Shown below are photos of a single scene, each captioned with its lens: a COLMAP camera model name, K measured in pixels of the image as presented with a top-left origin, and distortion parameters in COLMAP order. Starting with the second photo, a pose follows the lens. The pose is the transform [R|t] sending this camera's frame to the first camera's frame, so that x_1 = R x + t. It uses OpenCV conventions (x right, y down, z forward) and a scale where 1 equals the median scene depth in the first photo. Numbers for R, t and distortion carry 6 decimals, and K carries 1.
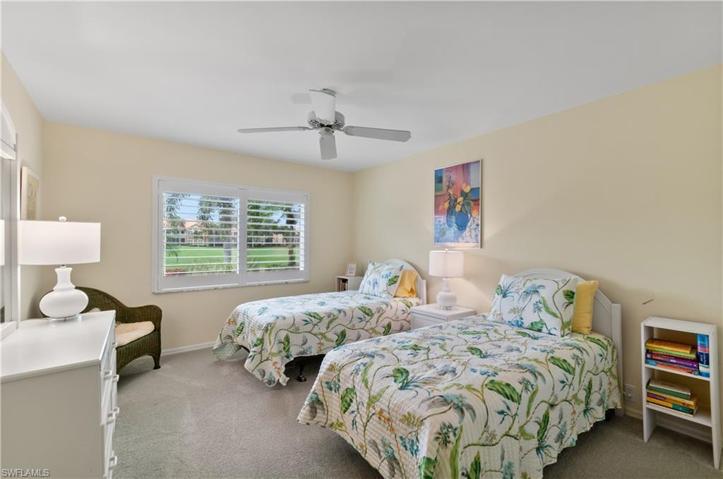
lens RADIAL K [[318.2, 0, 365.0], [0, 318.2, 243.0], [0, 0, 1]] dist [0.003623, -0.000263]
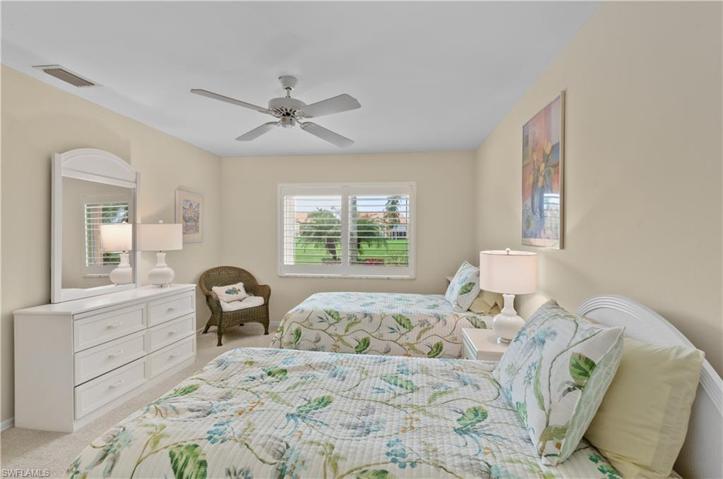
lens RADIAL K [[318.2, 0, 362.7], [0, 318.2, 235.5], [0, 0, 1]] dist [0.003623, -0.000263]
pose [[0.711741, 0.001369, -0.702440, 0.572860], [-0.002303, 0.999997, -0.000384, -0.007098], [0.702438, 0.001891, 0.711743, 0.390830]]
